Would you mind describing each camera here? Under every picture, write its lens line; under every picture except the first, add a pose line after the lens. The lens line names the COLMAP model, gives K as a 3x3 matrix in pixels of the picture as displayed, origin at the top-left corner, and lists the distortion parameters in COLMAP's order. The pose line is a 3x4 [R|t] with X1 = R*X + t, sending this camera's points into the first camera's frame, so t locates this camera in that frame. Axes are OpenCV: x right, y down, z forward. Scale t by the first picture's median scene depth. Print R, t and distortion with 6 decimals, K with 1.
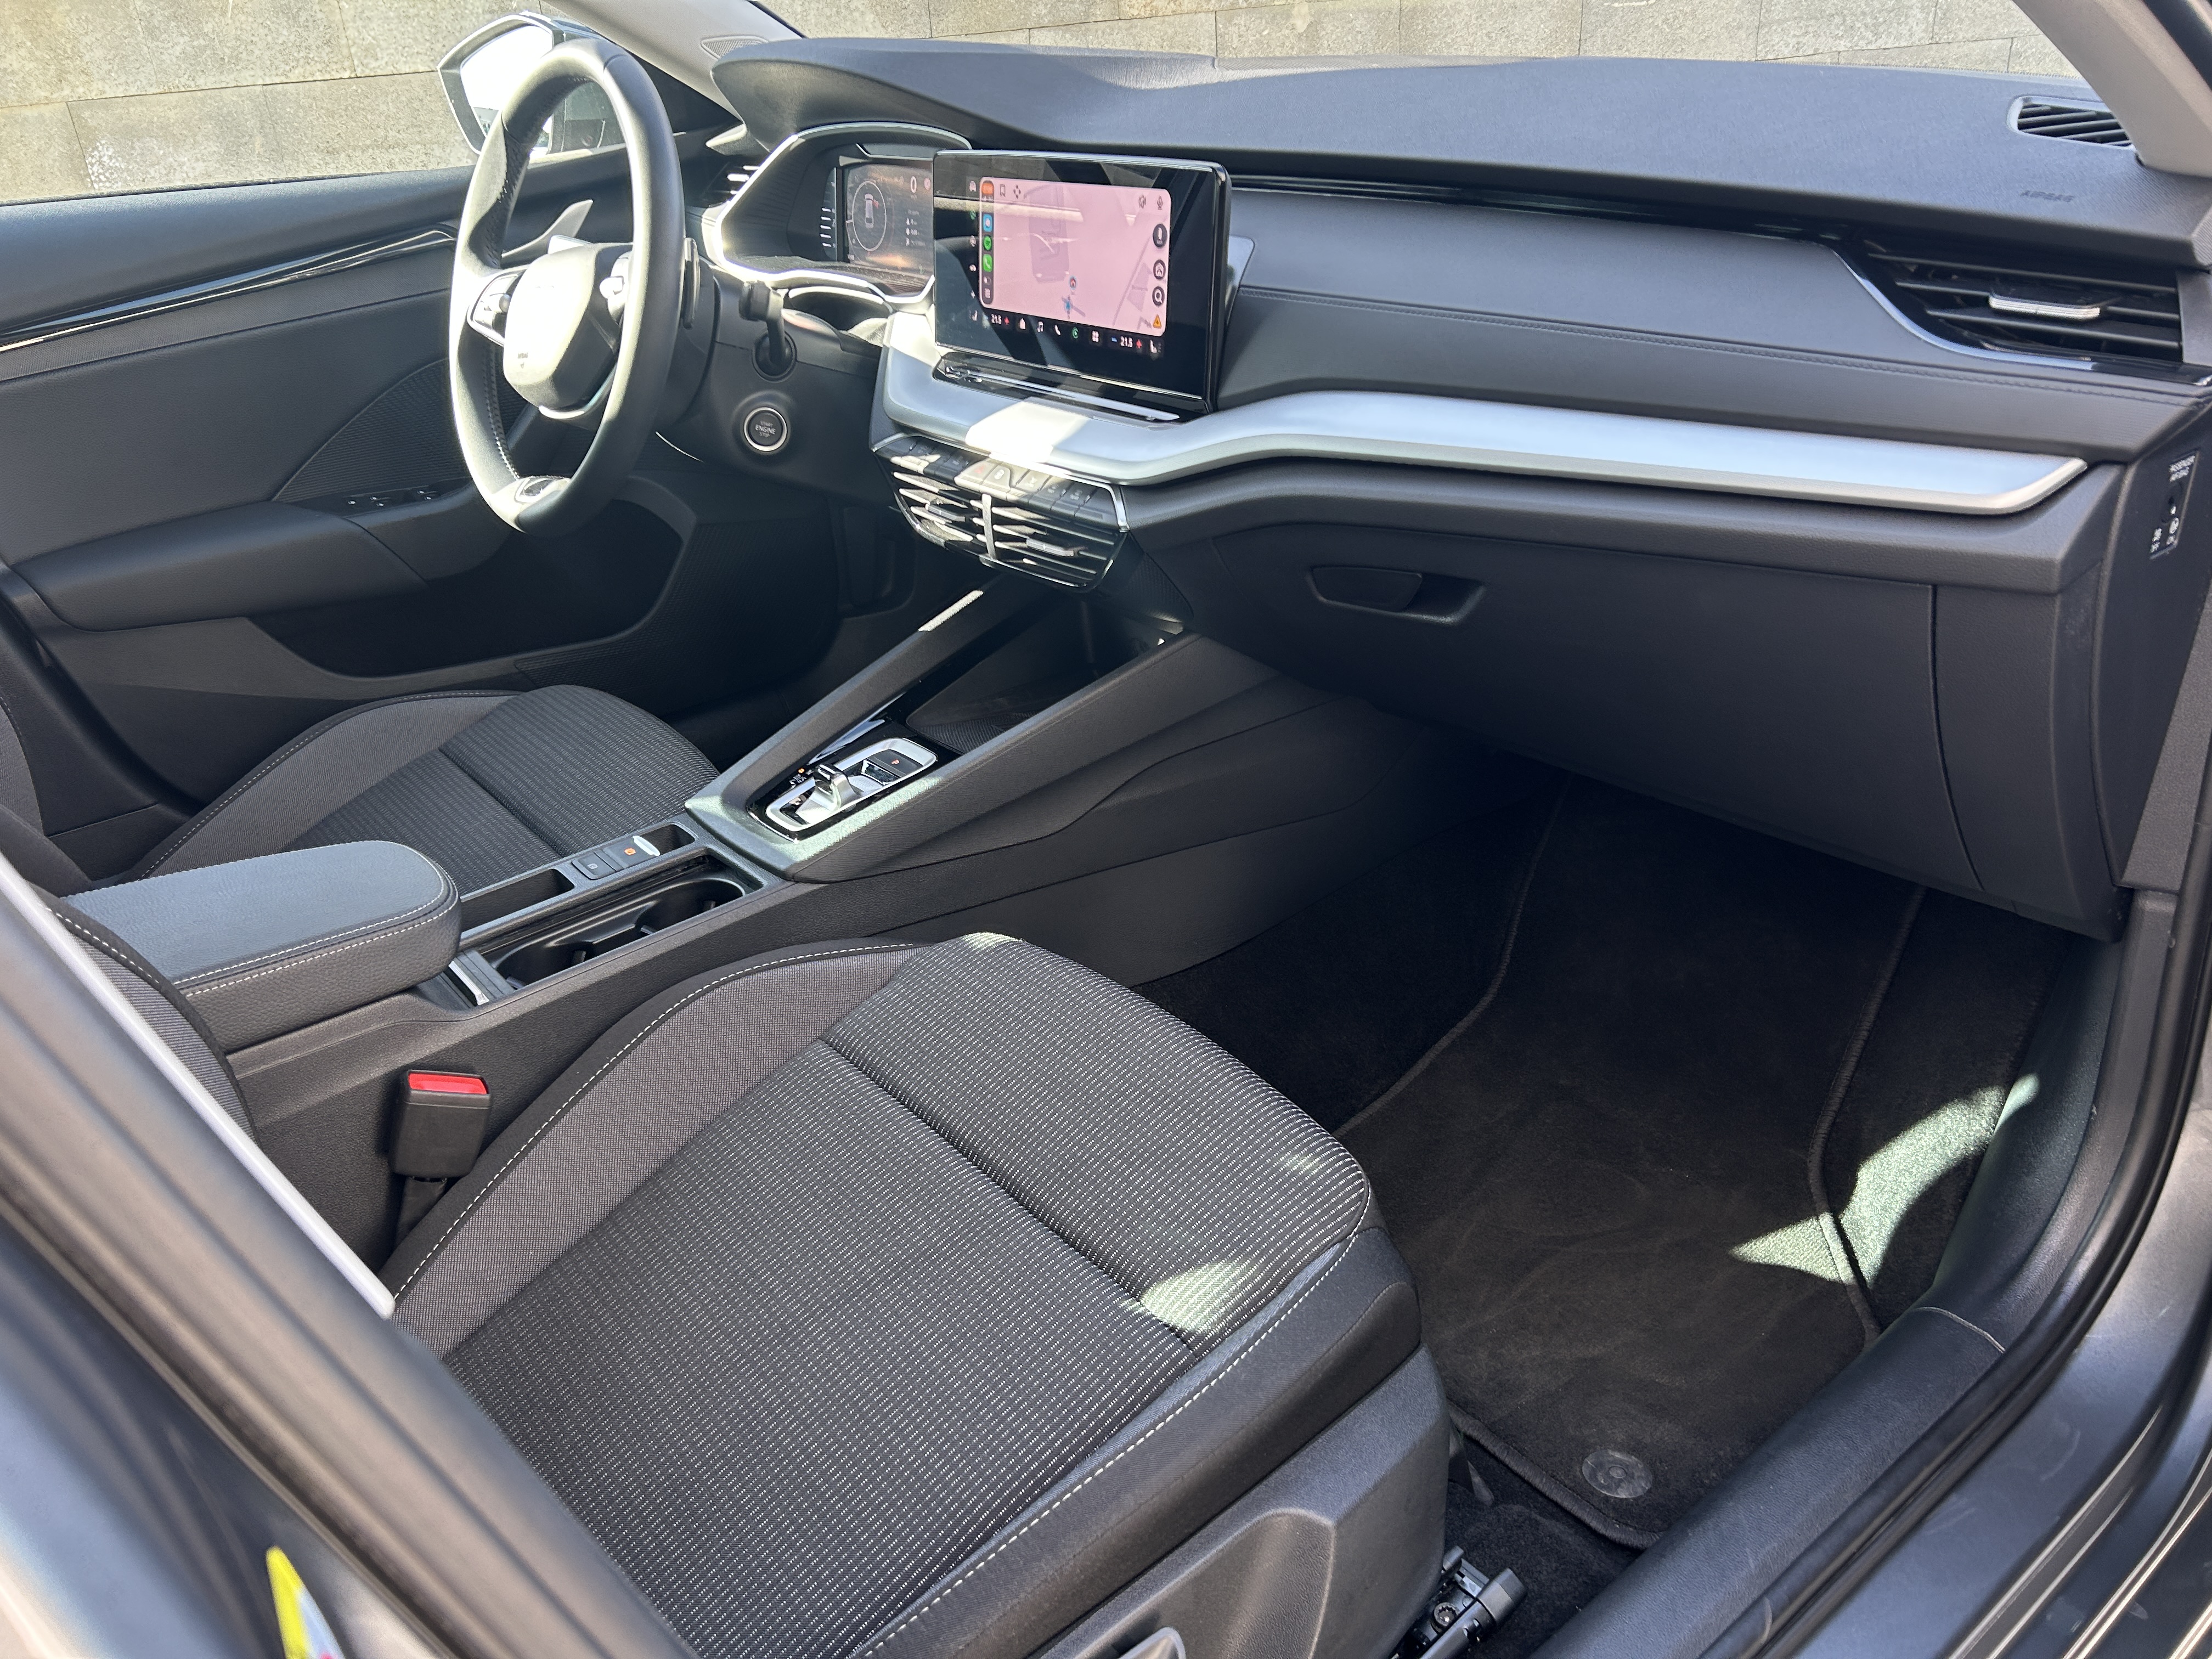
lens RADIAL K [[1696.8, 0, 1105.9], [0, 1696.8, 830.4], [0, 0, 1]] dist [0.025682, -0.028334]
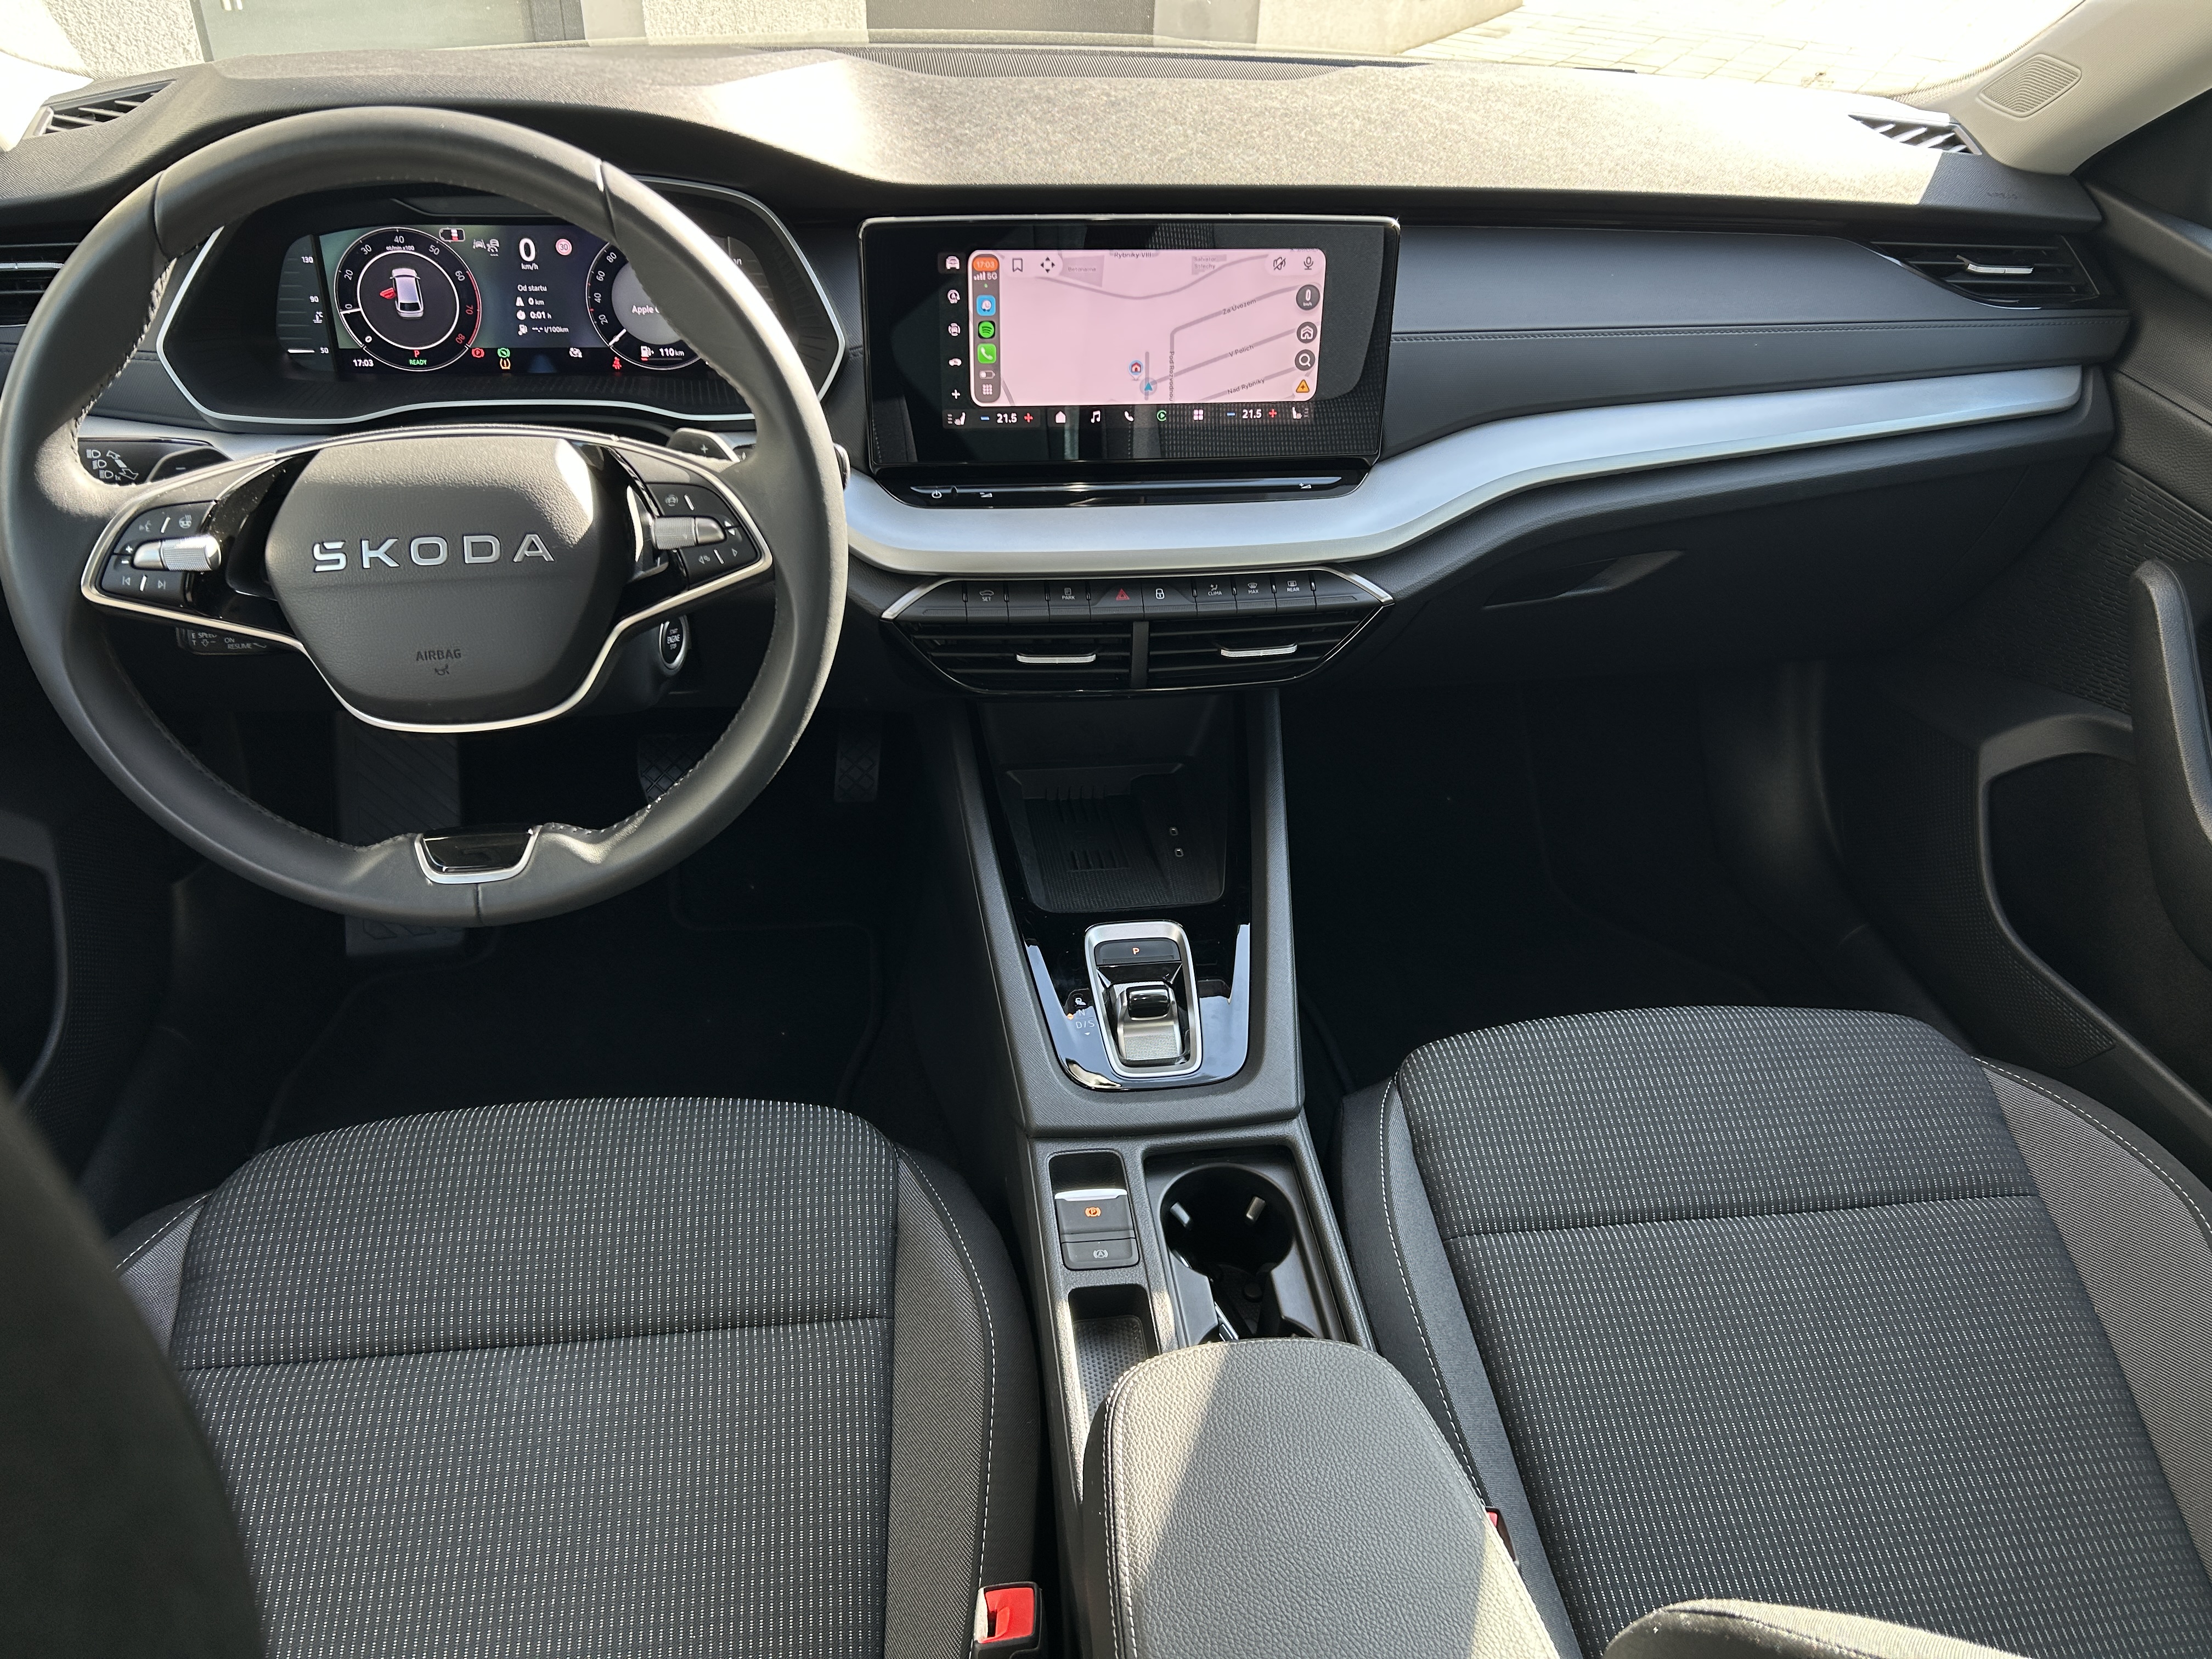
lens RADIAL K [[1696.8, 0, 1105.6], [0, 1696.8, 828.5], [0, 0, 1]] dist [0.025682, -0.028334]
pose [[0.495900, -0.410633, 0.765156, -0.835241], [0.326531, 0.904641, 0.273864, -0.368608], [-0.804650, 0.114039, 0.582696, 0.565822]]
